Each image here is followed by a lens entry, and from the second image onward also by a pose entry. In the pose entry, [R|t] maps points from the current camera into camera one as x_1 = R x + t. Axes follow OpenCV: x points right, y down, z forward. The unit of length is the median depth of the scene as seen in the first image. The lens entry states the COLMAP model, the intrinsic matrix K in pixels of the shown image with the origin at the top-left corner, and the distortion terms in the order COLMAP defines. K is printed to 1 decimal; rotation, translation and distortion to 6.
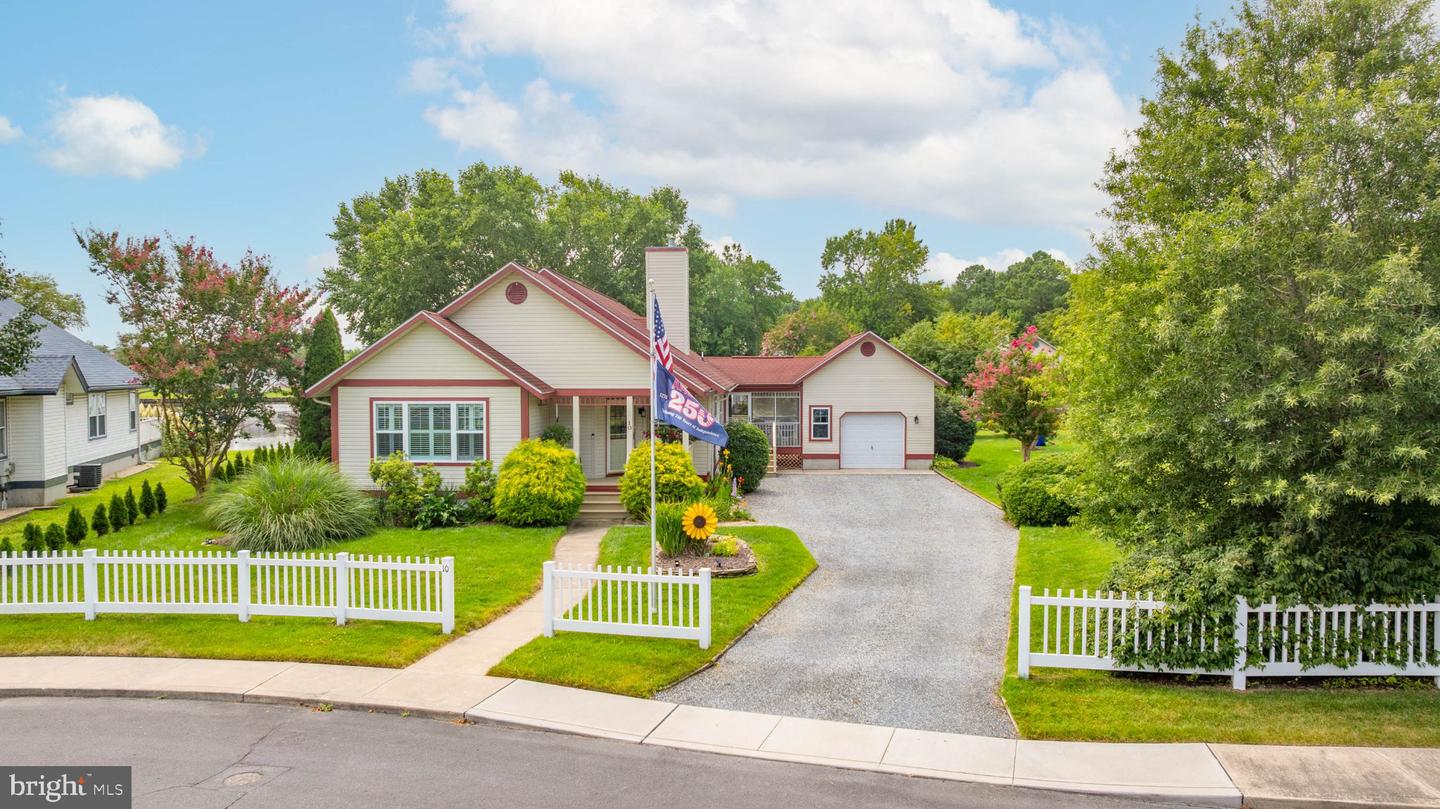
lens RADIAL K [[1021.4, 0, 721.6], [0, 1021.4, 406.4], [0, 0, 1]] dist [-0.033827, 0.032472]
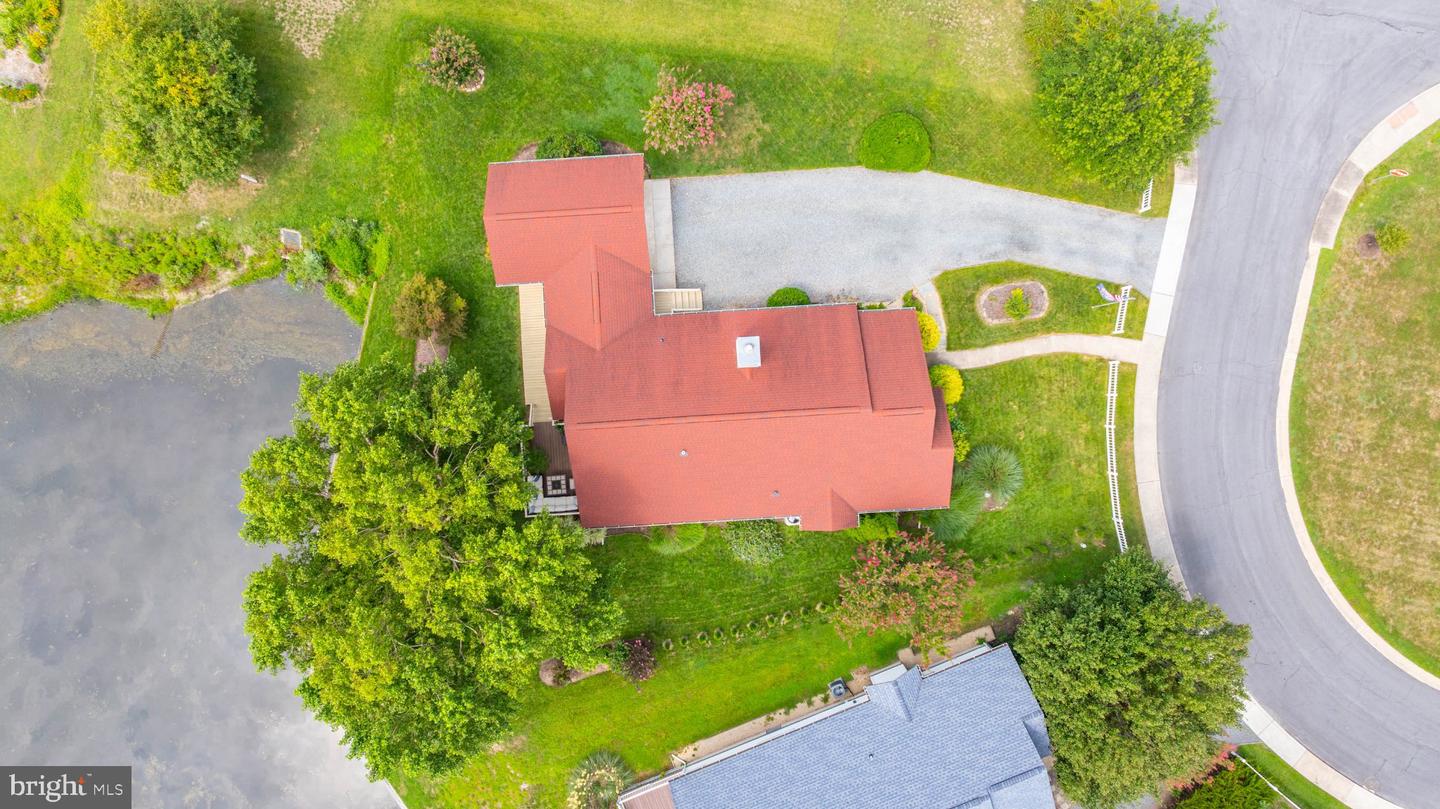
lens RADIAL K [[1021.4, 0, 720.9], [0, 1021.4, 416.4], [0, 0, 1]] dist [-0.033827, 0.032472]
pose [[-0.102776, -0.994704, 0.000304, -0.189079], [0.029920, -0.002786, 0.999548, -2.016770], [-0.994254, 0.102739, 0.030048, 1.350805]]
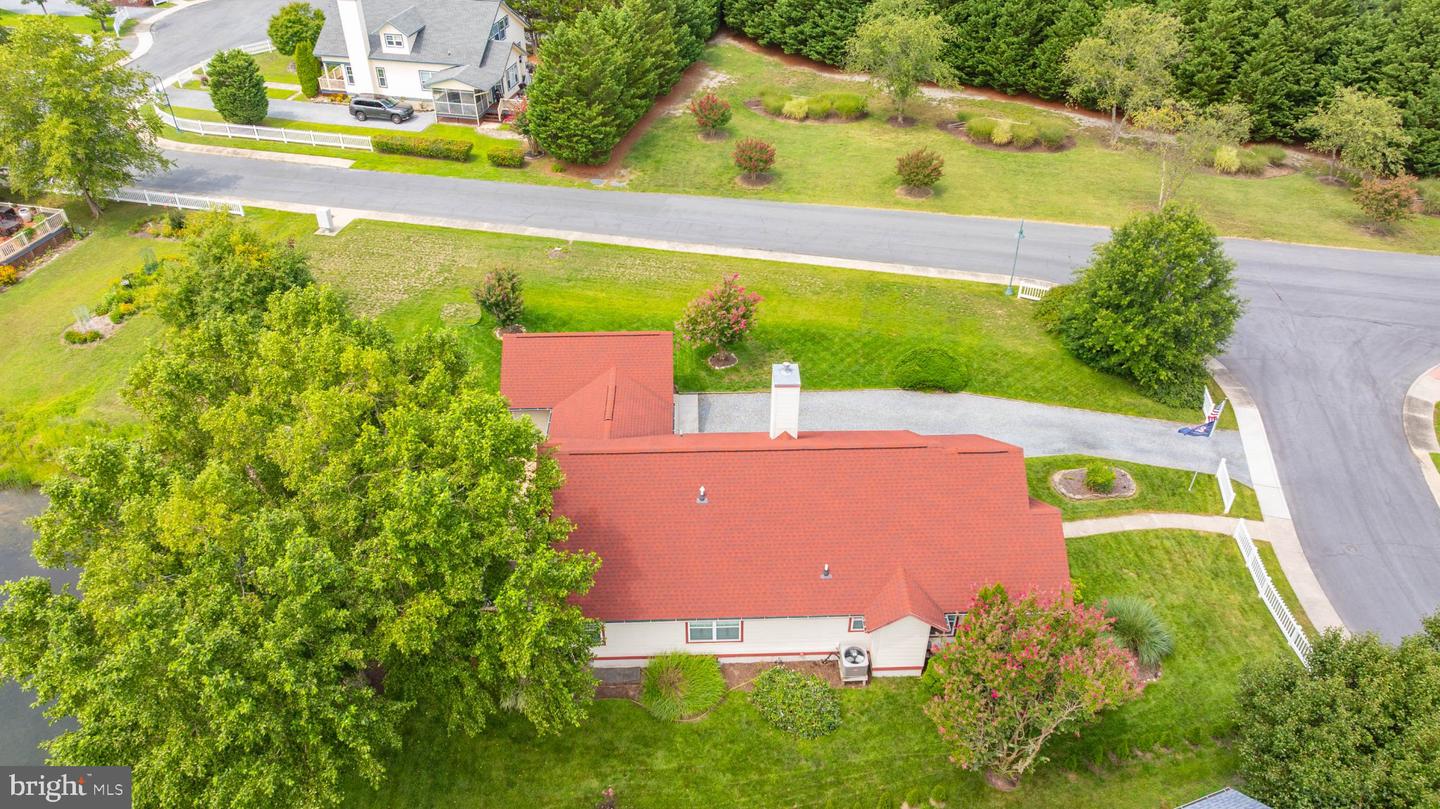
lens RADIAL K [[1021.4, 0, 723.1], [0, 1021.4, 397.5], [0, 0, 1]] dist [-0.033827, 0.032472]
pose [[-0.071849, -0.572657, 0.816641, -1.353046], [0.026452, 0.817375, 0.575499, -1.060963], [-0.997065, 0.062951, -0.043579, 1.509545]]
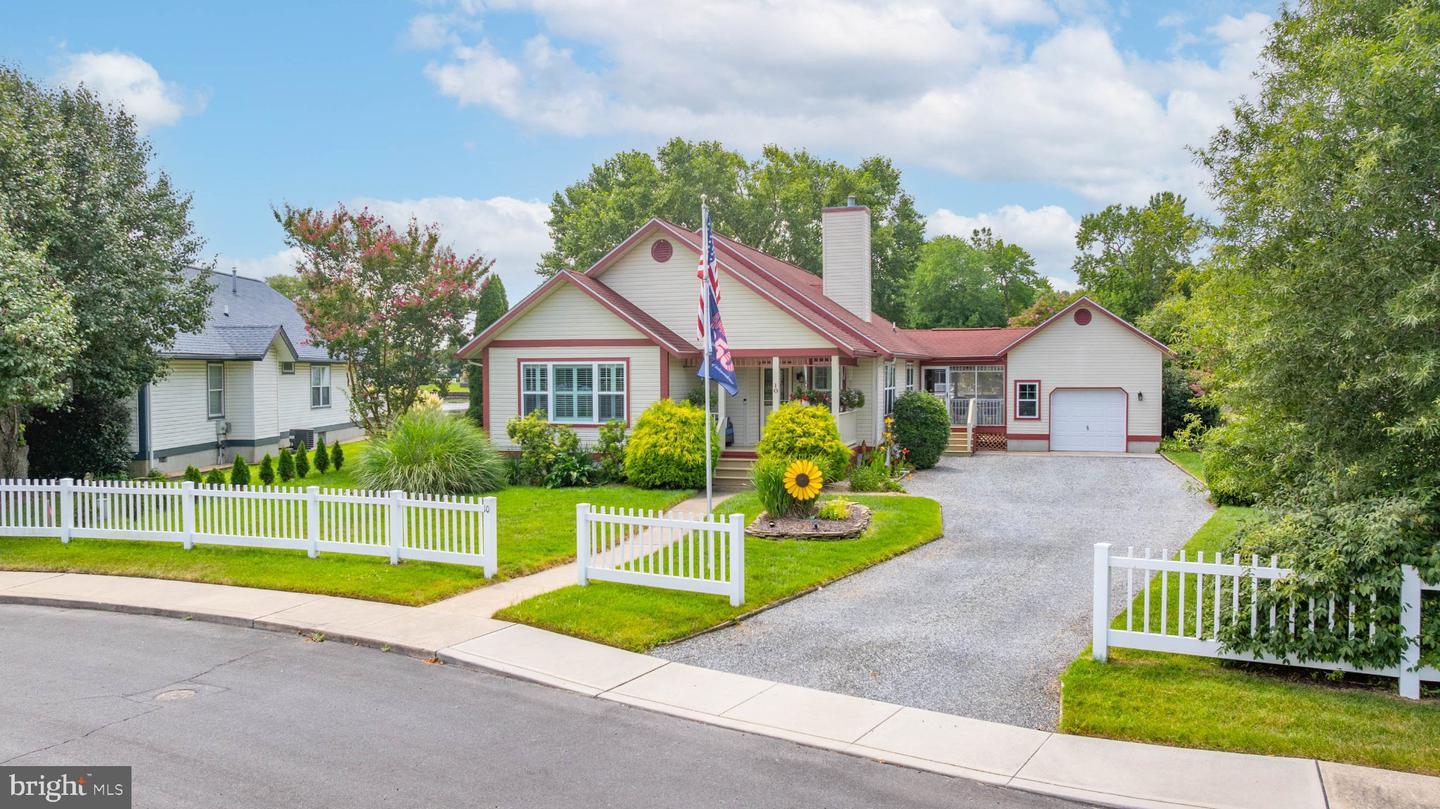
lens RADIAL K [[1021.4, 0, 714.5], [0, 1021.4, 404.6], [0, 0, 1]] dist [-0.033827, 0.032472]
pose [[0.963651, 0.006310, -0.267089, 0.109129], [-0.006994, 0.999974, -0.001609, 0.036992], [0.267072, 0.003419, 0.963671, 0.085946]]
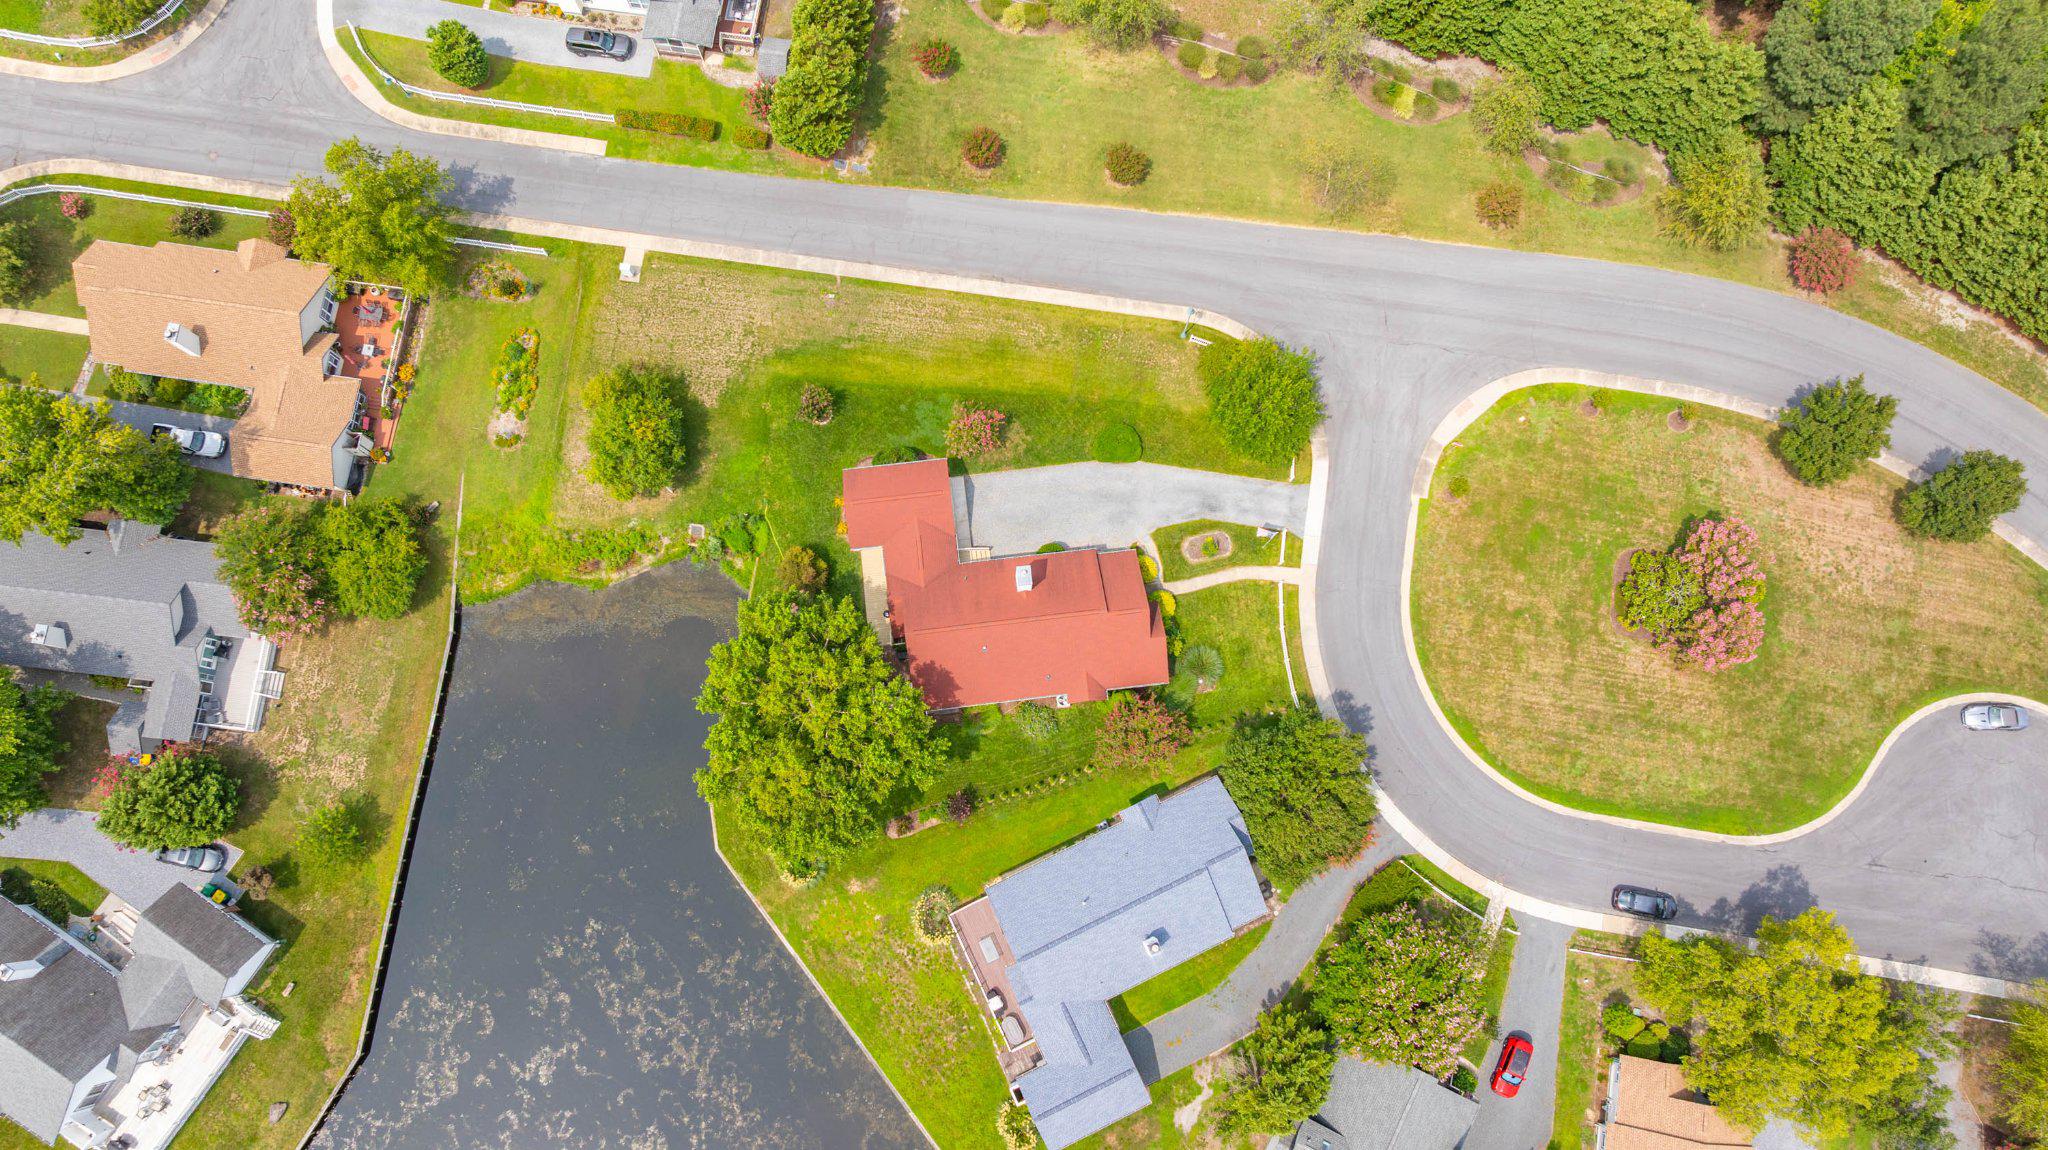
lens RADIAL K [[1452.6, 0, 1034.4], [0, 1452.6, 587.0], [0, 0, 1]] dist [-0.033827, 0.032472]
pose [[-0.160719, -0.968132, 0.192069, -0.877980], [0.010300, 0.192943, 0.981156, -4.100968], [-0.986946, 0.159669, -0.021037, 1.404383]]
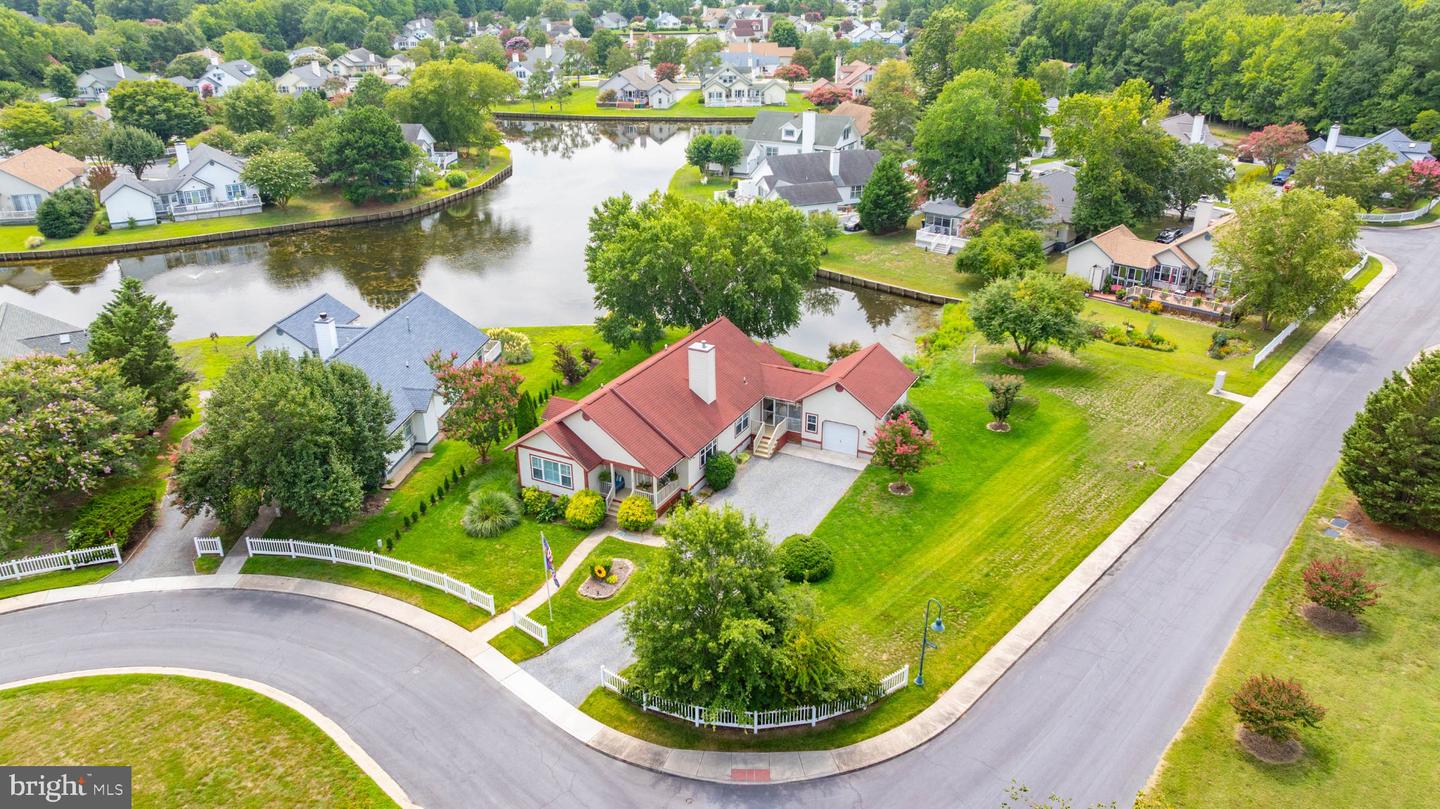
lens RADIAL K [[1021.4, 0, 716.3], [0, 1021.4, 411.8], [0, 0, 1]] dist [-0.033827, 0.032472]
pose [[0.905722, 0.173978, -0.386521, 0.936046], [-0.013896, 0.923581, 0.383153, -1.003116], [0.423643, -0.341659, 0.838925, -0.755186]]
